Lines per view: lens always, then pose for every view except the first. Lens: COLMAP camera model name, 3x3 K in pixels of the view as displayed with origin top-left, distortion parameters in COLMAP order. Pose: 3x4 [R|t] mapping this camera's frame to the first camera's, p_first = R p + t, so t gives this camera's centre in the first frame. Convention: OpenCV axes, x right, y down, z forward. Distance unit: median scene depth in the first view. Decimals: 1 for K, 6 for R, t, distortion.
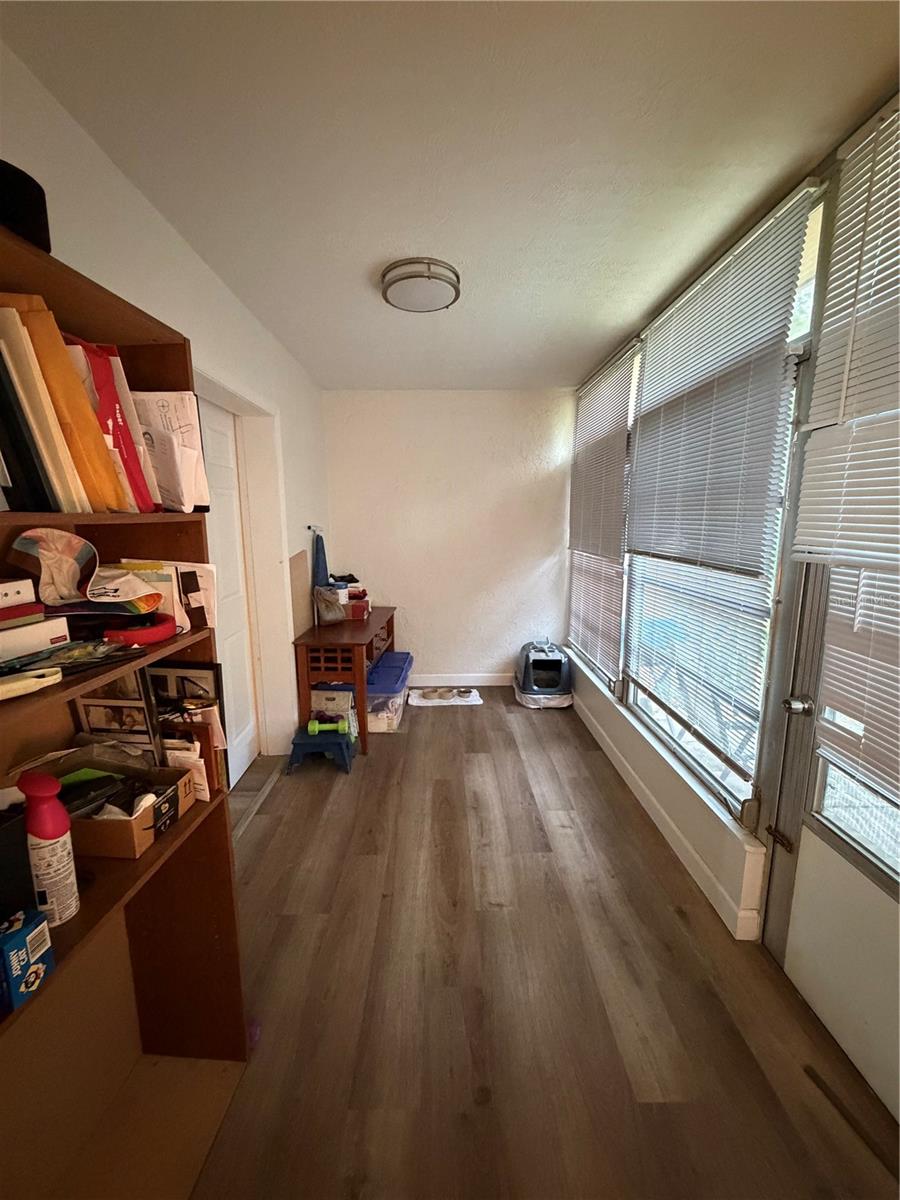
lens RADIAL K [[477.2, 0, 450.7], [0, 477.2, 597.8], [0, 0, 1]] dist [0.000663, -0.000295]
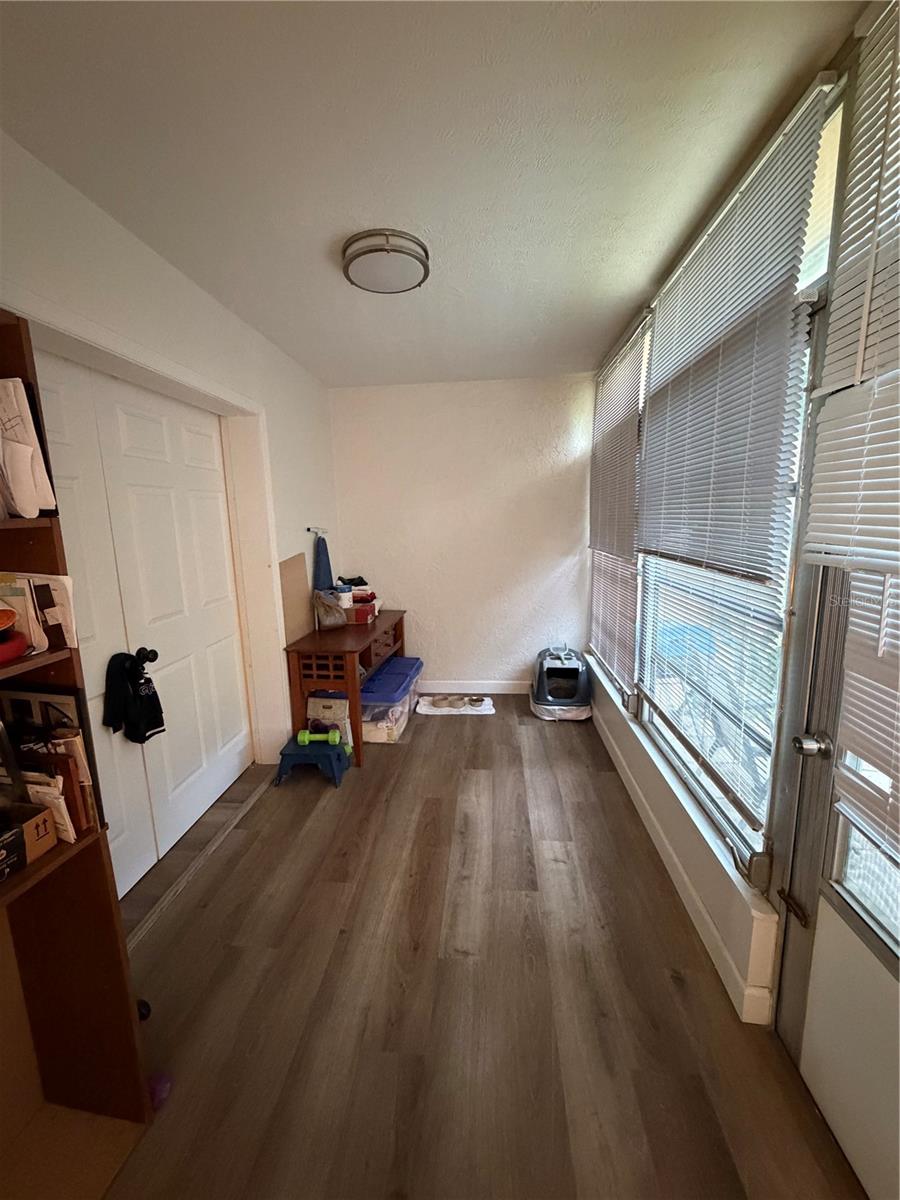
lens RADIAL K [[477.2, 0, 450.2], [0, 477.2, 597.6], [0, 0, 1]] dist [0.000663, -0.000295]
pose [[0.994170, -0.001681, -0.107807, 0.162234], [0.001901, 0.999996, 0.001935, -0.017017], [0.107803, -0.002128, 0.994170, 0.110676]]
